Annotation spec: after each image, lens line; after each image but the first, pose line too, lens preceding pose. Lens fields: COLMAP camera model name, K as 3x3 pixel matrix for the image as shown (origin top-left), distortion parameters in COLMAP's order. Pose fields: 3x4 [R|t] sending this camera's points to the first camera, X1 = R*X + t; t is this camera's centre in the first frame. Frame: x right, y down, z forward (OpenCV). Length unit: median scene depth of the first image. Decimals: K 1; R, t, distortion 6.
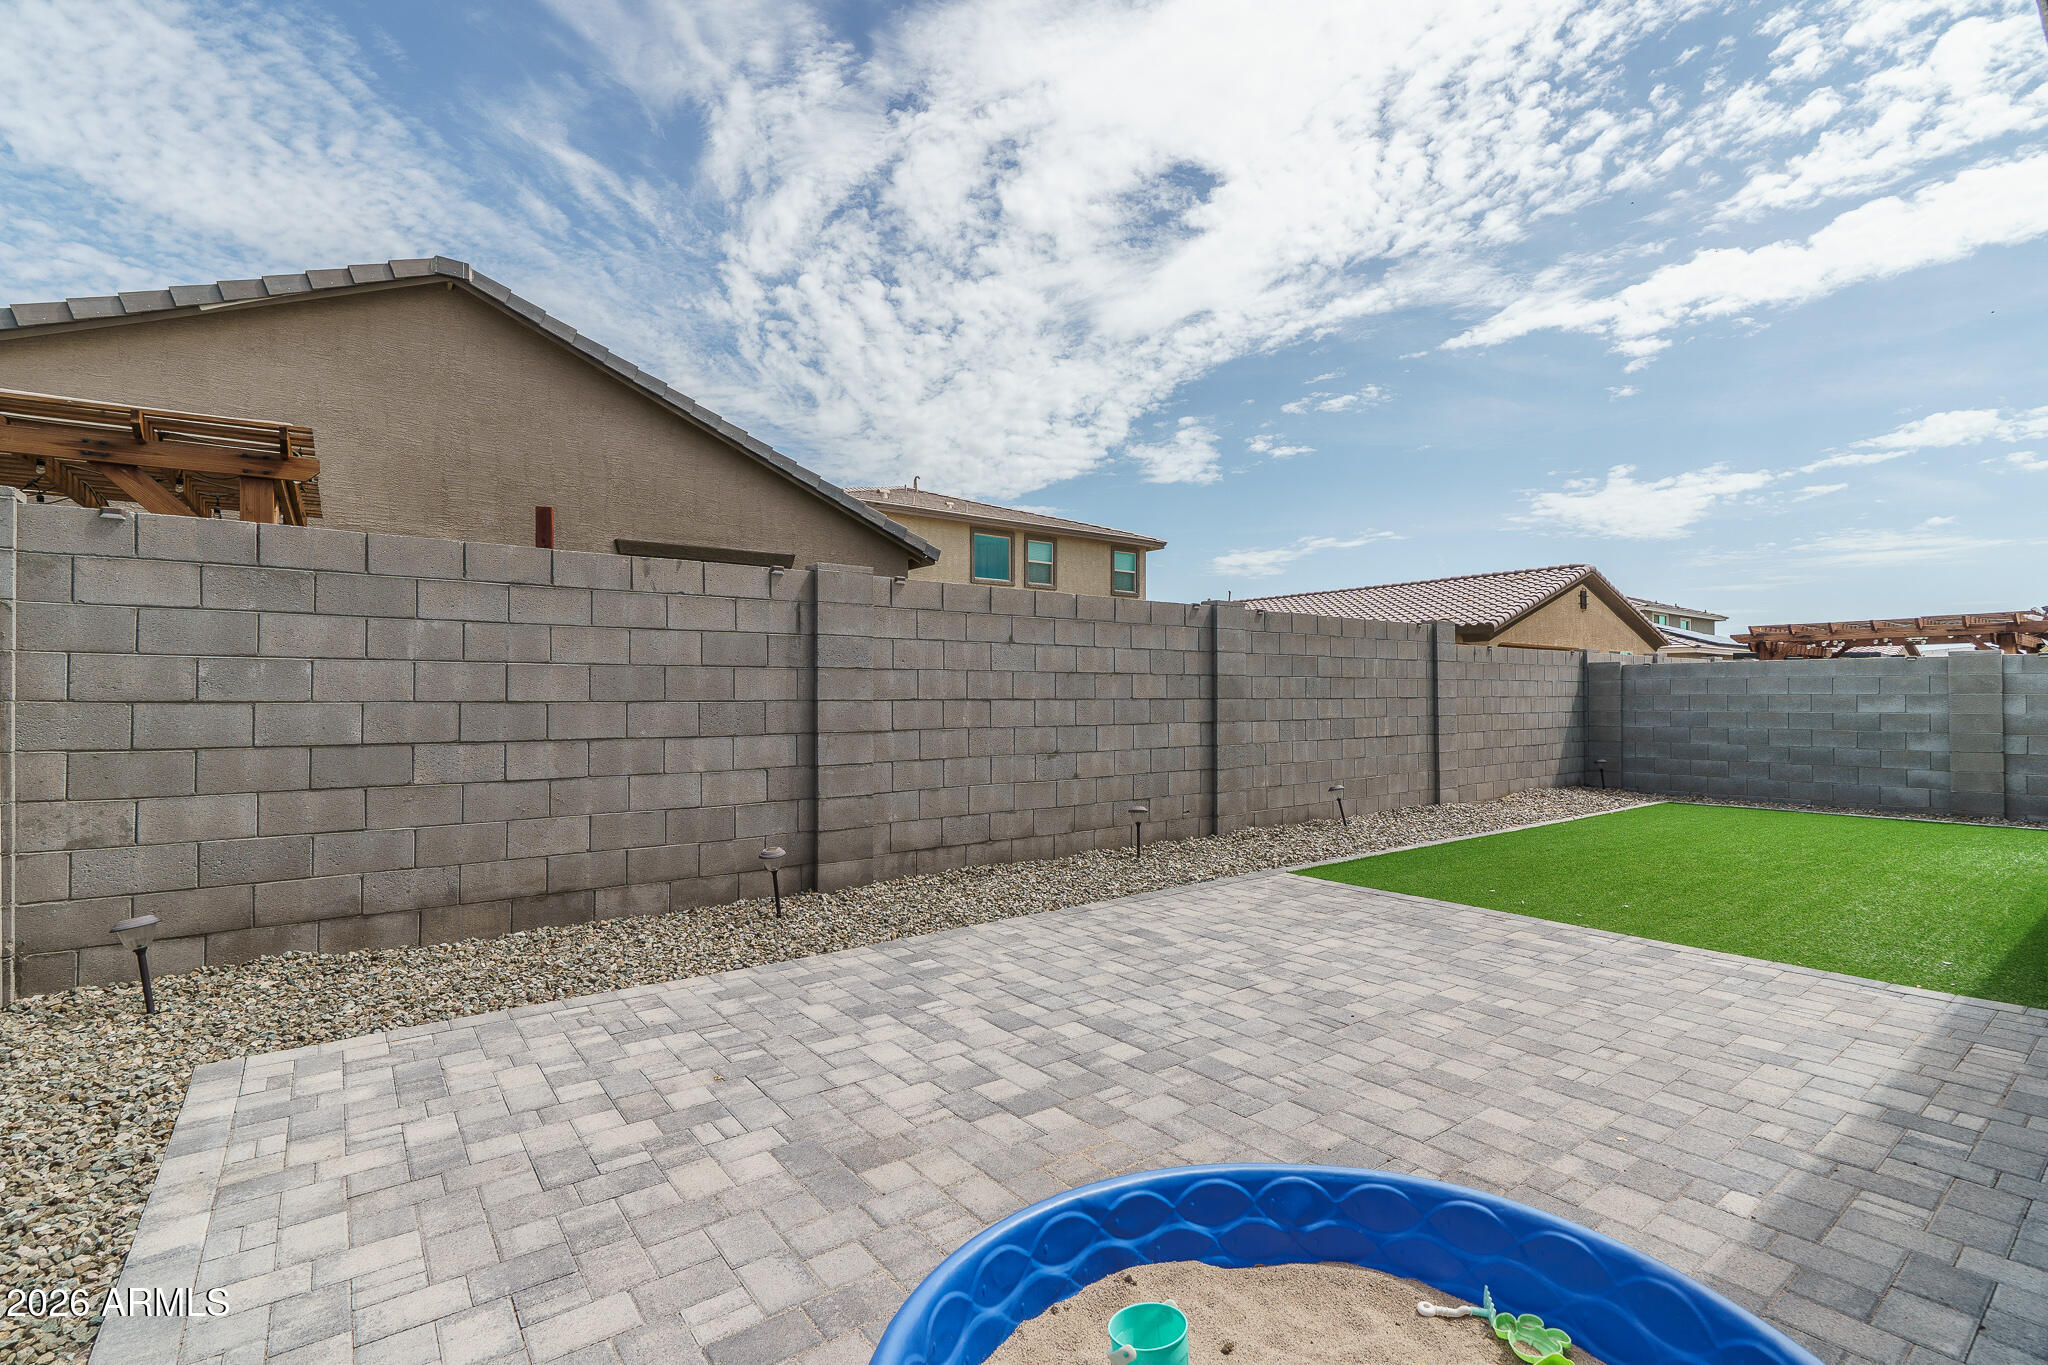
lens RADIAL K [[929.3, 0, 1015.0], [0, 929.3, 689.8], [0, 0, 1]] dist [-0.012148, 0.005973]
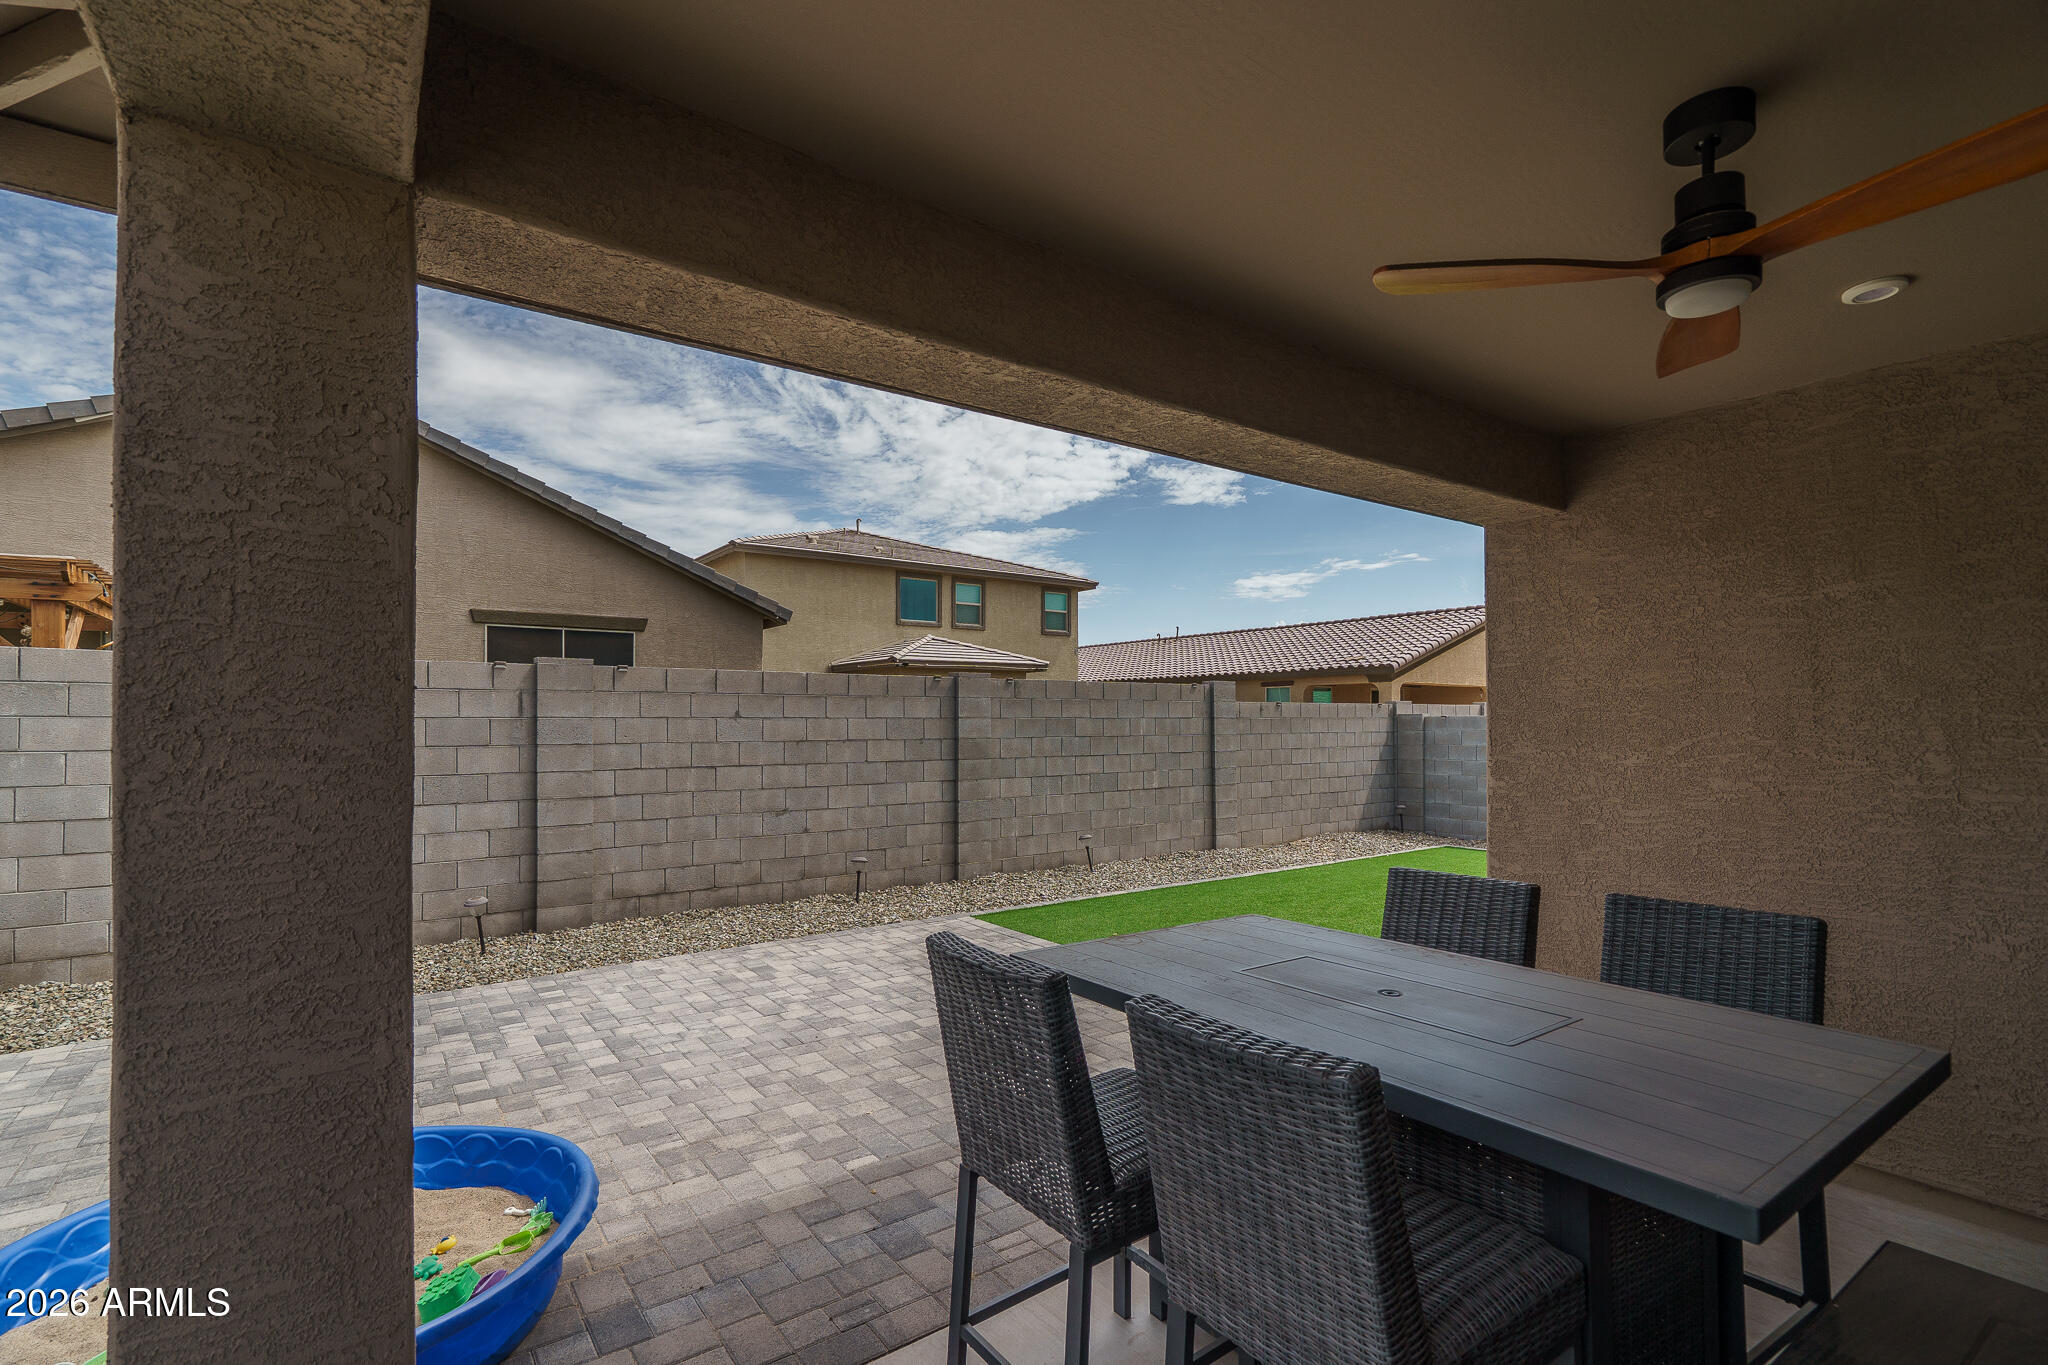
lens RADIAL K [[938.9, 0, 1021.5], [0, 938.9, 710.2], [0, 0, 1]] dist [-0.012726, 0.006147]
pose [[0.999900, 0.000512, -0.014115, 0.431402], [-0.000559, 0.999994, -0.003368, -0.065594], [0.014114, 0.003376, 0.999895, -0.200740]]
